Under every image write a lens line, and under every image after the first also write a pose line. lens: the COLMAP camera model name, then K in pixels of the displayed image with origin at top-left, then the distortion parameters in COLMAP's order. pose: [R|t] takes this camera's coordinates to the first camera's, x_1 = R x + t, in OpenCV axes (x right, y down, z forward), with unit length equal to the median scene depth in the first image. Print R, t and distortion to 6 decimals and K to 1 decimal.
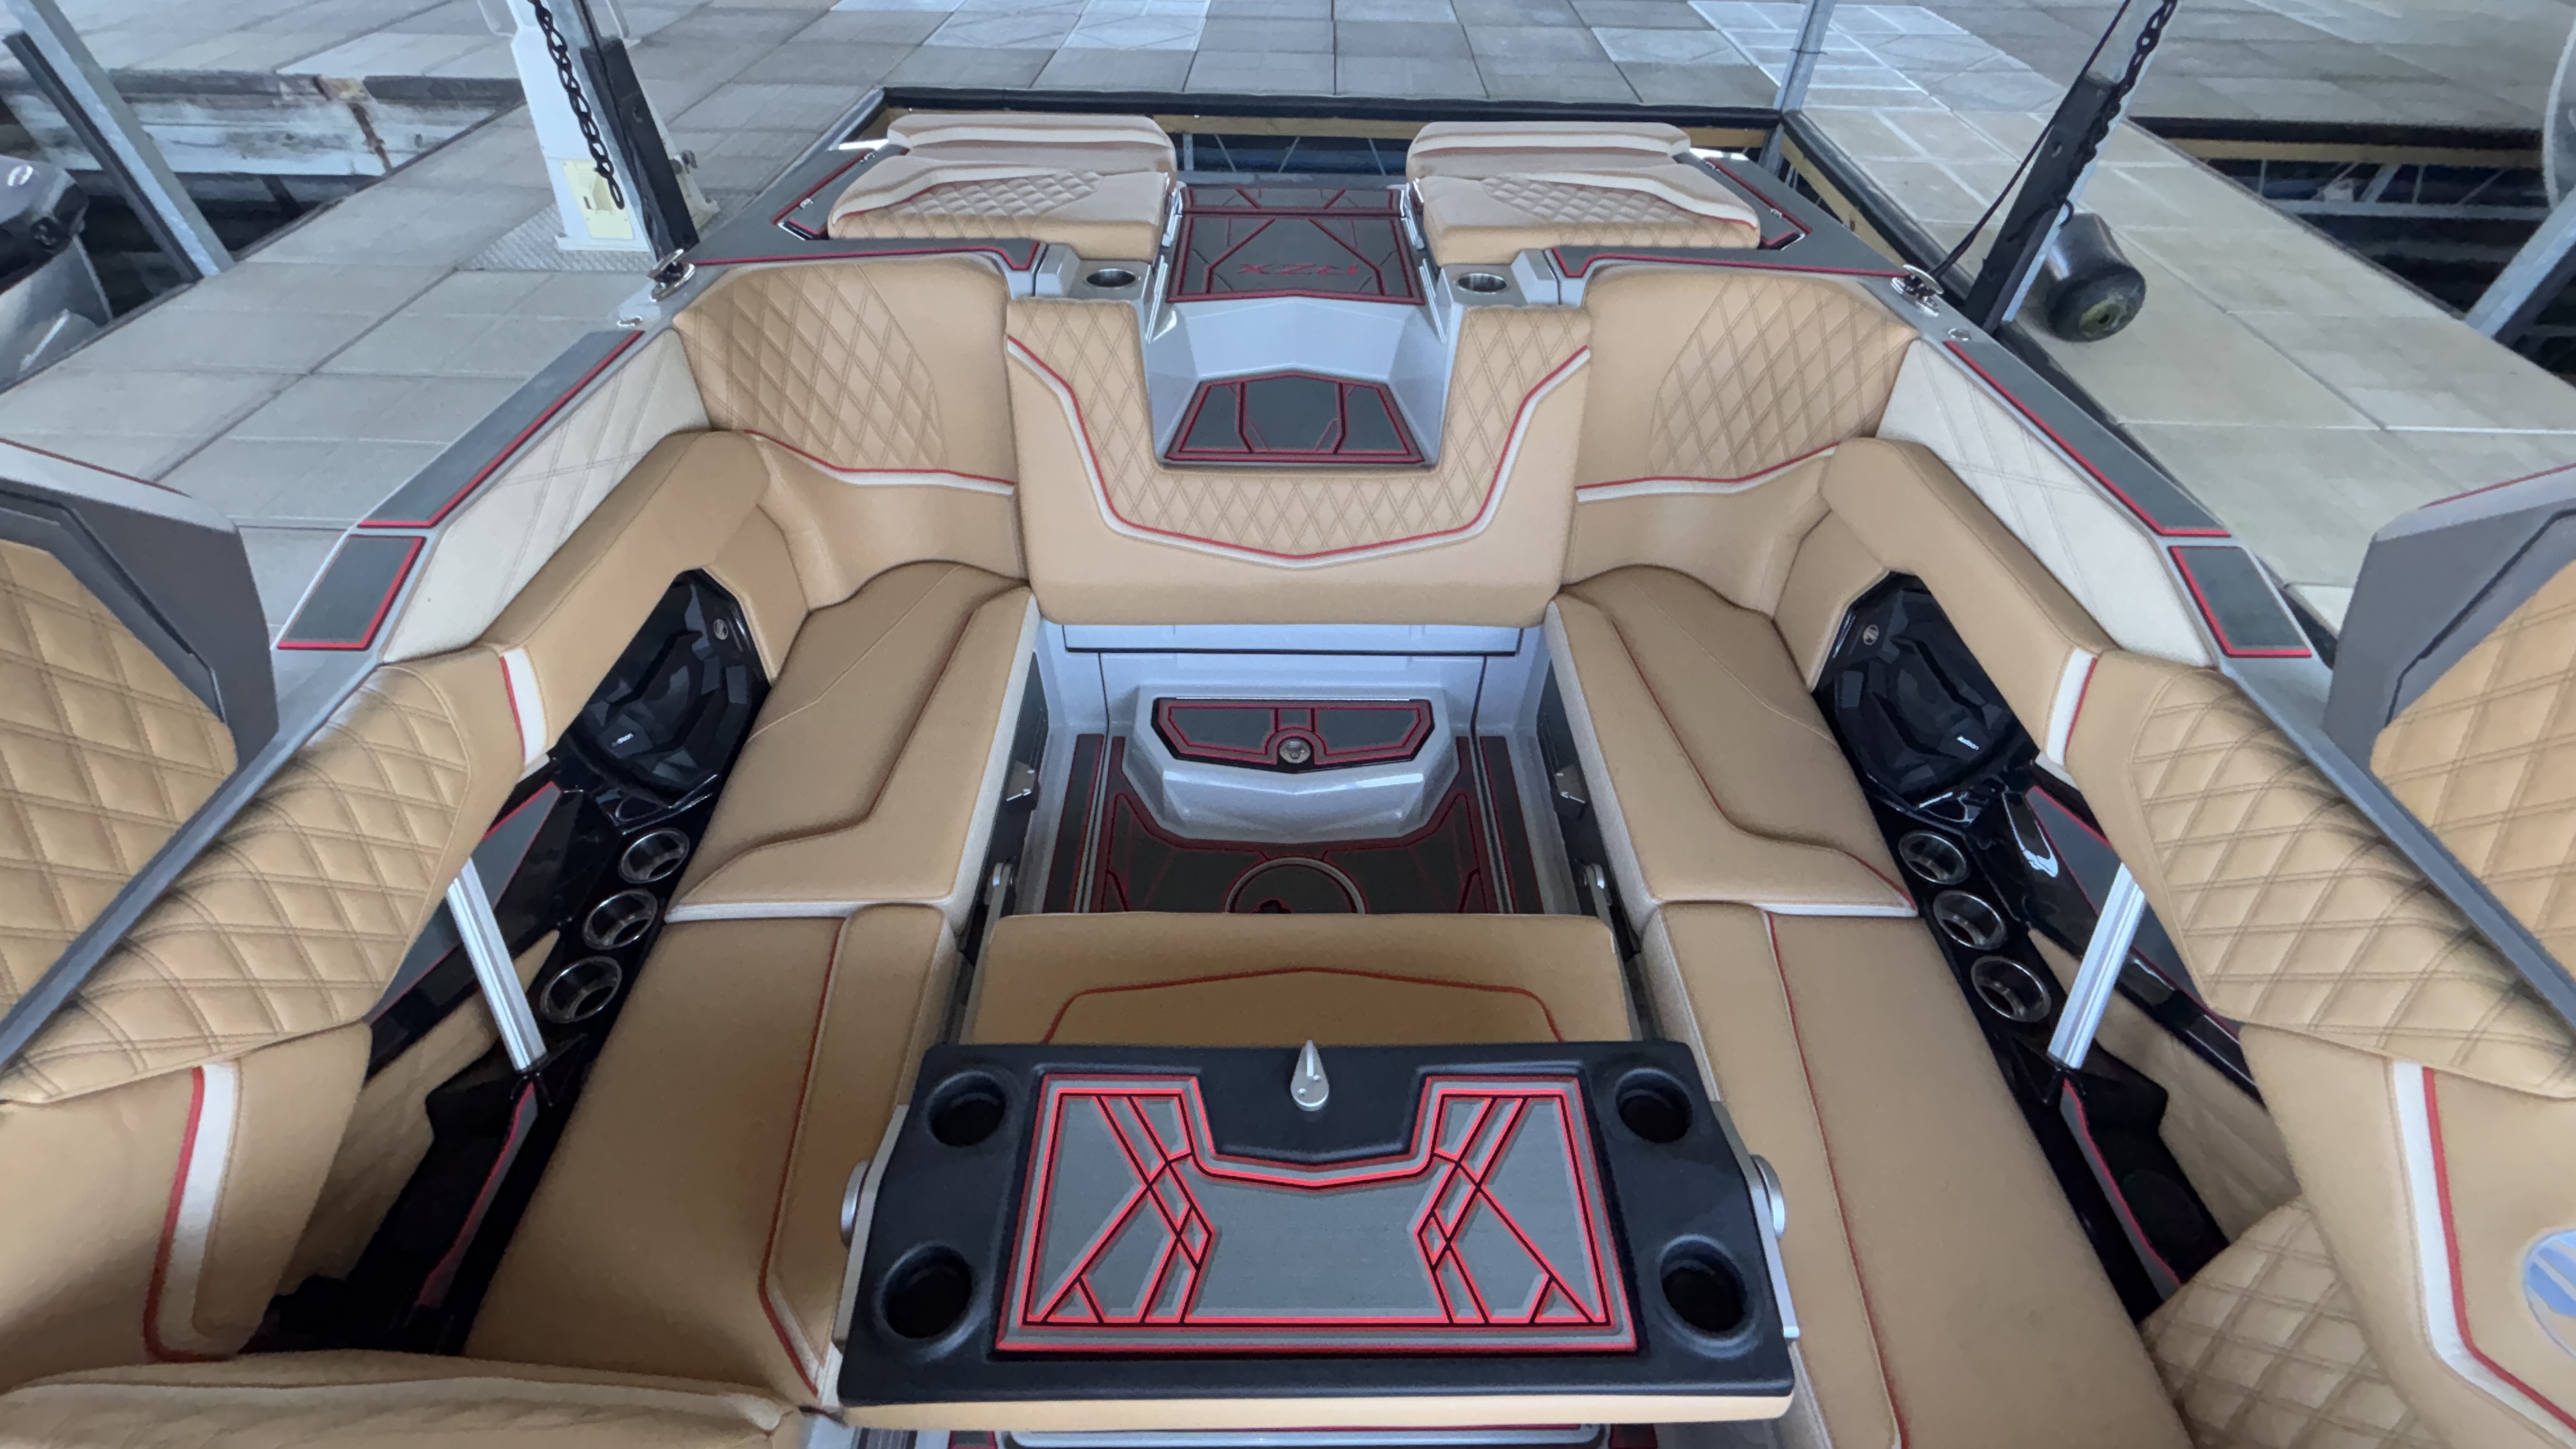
lens RADIAL K [[1038.4, 0, 1286.8], [0, 1038.4, 734.0], [0, 0, 1]] dist [-0.001915, 0.001075]
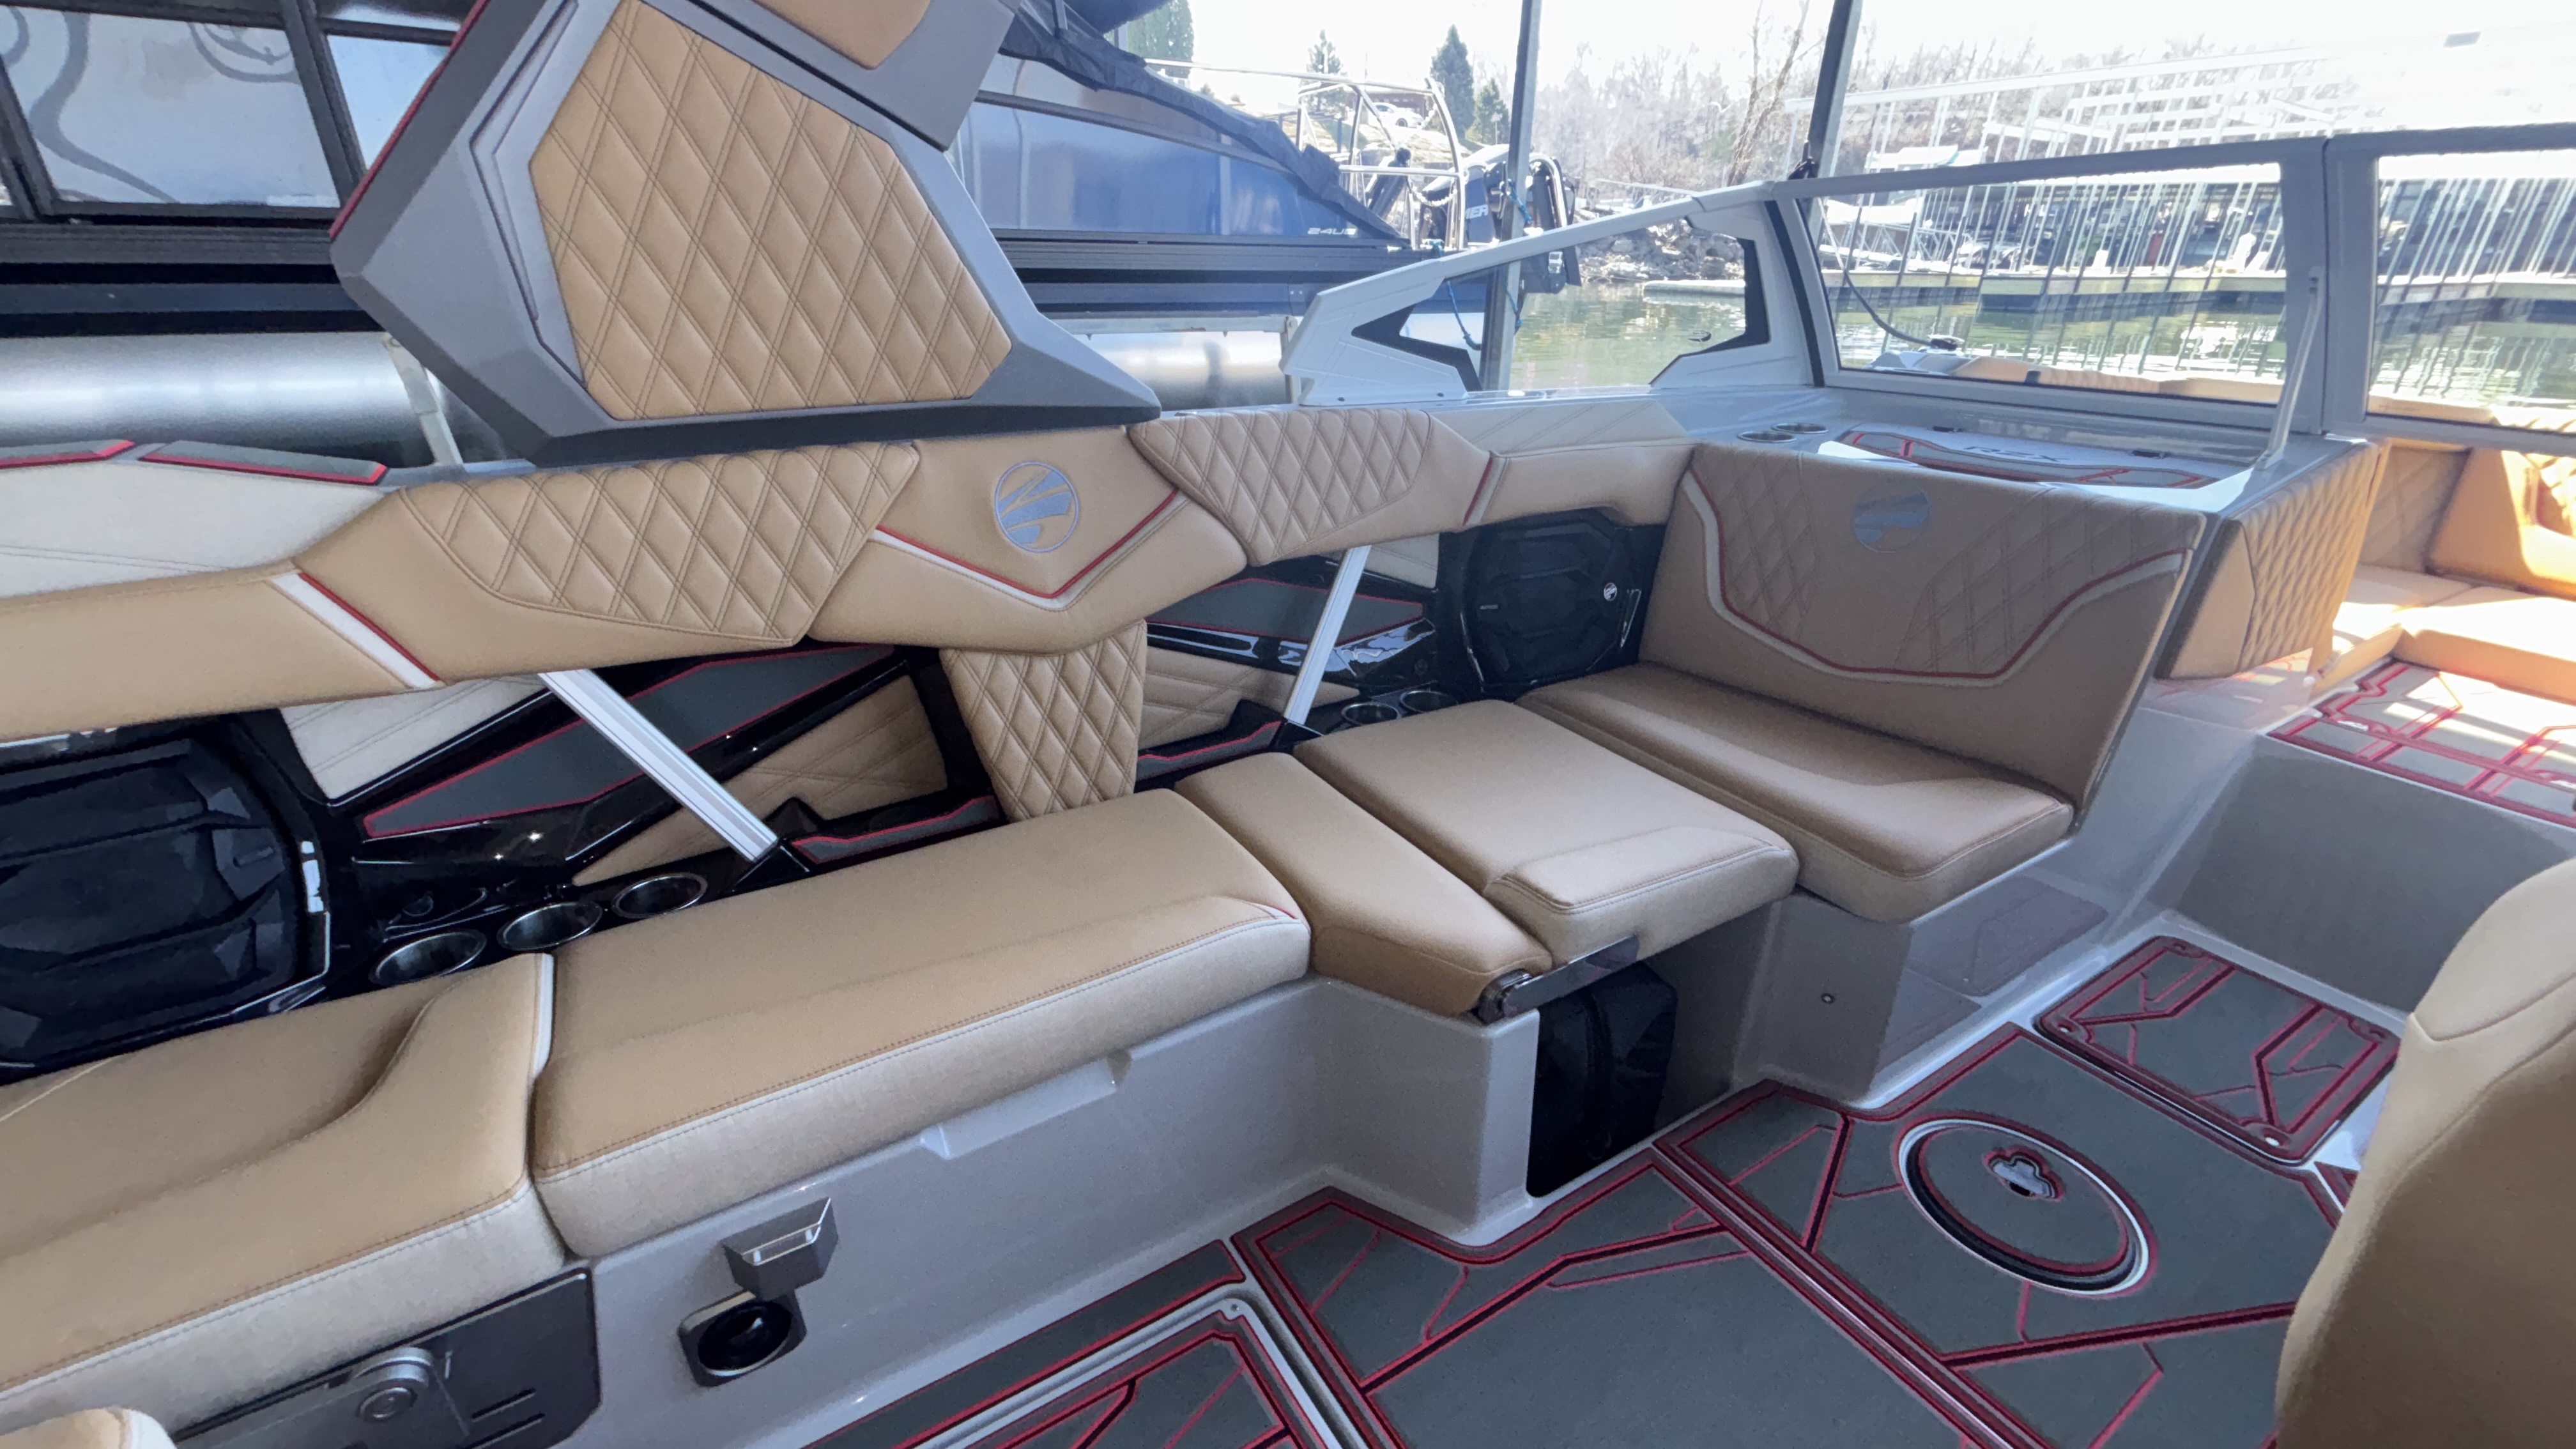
lens RADIAL K [[1038.4, 0, 1285.8], [0, 1038.4, 718.7], [0, 0, 1]] dist [-0.001915, 0.001075]
pose [[-0.518736, -0.373192, 0.769182, -0.146294], [0.607751, 0.471806, 0.638779, -0.048828], [-0.601291, 0.798828, -0.017934, 0.456841]]
